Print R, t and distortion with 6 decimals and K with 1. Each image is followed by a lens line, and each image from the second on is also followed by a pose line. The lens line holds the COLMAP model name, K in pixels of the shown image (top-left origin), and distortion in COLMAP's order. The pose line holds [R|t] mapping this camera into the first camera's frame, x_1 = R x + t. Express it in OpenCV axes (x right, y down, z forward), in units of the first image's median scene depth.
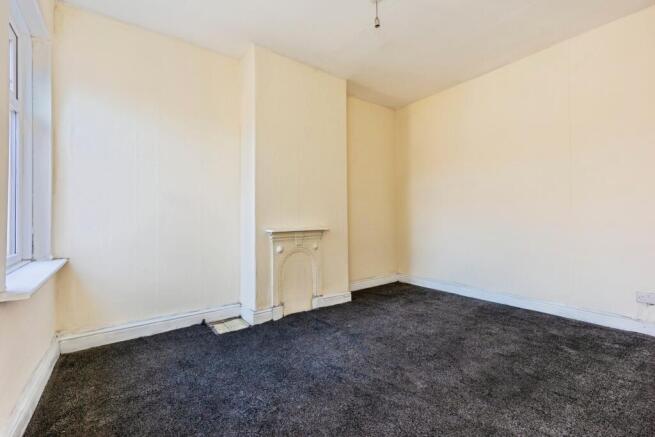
lens RADIAL K [[281.1, 0, 326.2], [0, 281.1, 208.7], [0, 0, 1]] dist [-0.001236, -0.000061]
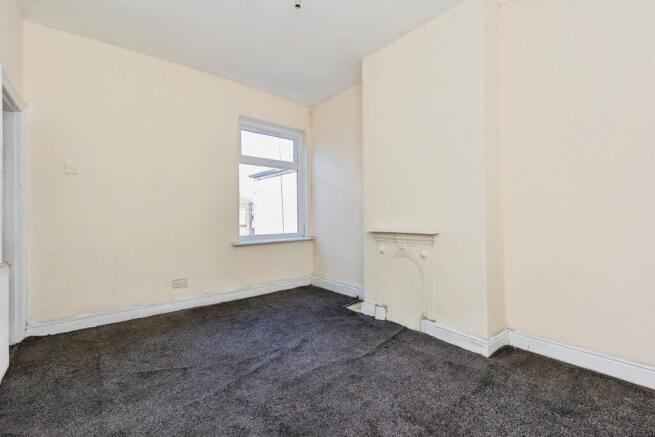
lens RADIAL K [[281.1, 0, 326.2], [0, 281.1, 208.7], [0, 0, 1]] dist [-0.001236, -0.000061]
pose [[0.056678, -0.019436, -0.998203, 0.792442], [0.039844, 0.999058, -0.017190, 0.011673], [0.997597, -0.038798, 0.057399, 0.748960]]
